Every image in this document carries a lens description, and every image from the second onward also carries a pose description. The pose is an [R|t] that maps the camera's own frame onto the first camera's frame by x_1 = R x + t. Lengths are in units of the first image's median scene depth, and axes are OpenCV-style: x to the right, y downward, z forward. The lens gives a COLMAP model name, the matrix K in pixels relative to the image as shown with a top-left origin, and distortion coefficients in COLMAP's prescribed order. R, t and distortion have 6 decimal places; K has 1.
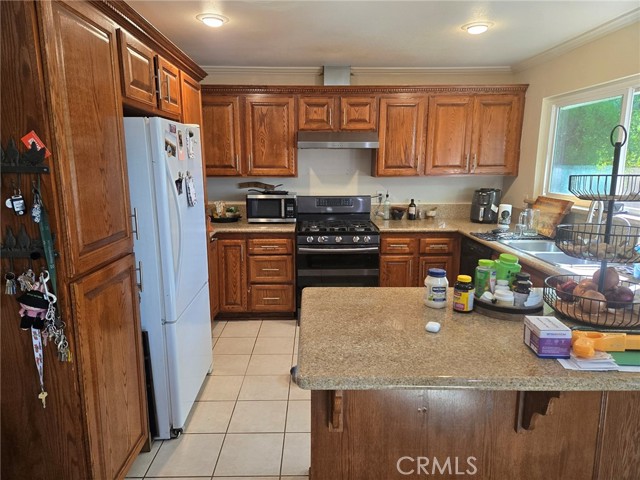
lens RADIAL K [[432.3, 0, 321.9], [0, 432.3, 243.4], [0, 0, 1]] dist [0.041642, -0.004907]
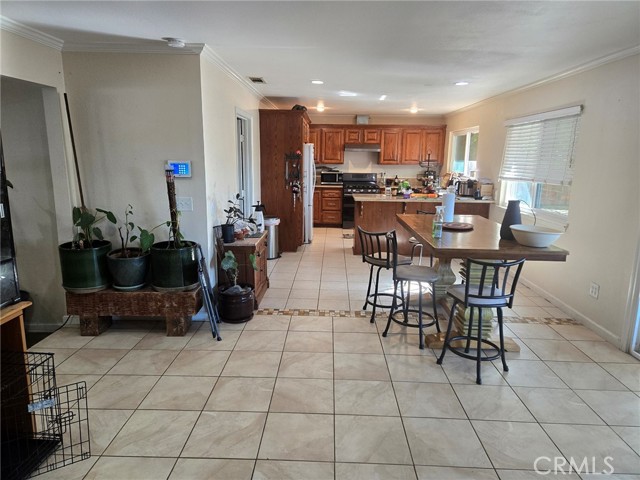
lens RADIAL K [[432.3, 0, 316.2], [0, 432.3, 237.6], [0, 0, 1]] dist [0.041642, -0.004907]
pose [[0.998102, 0.025022, -0.056276, -0.065051], [-0.025250, 0.999676, -0.003354, 0.242822], [0.056174, 0.004768, 0.998410, -1.264881]]
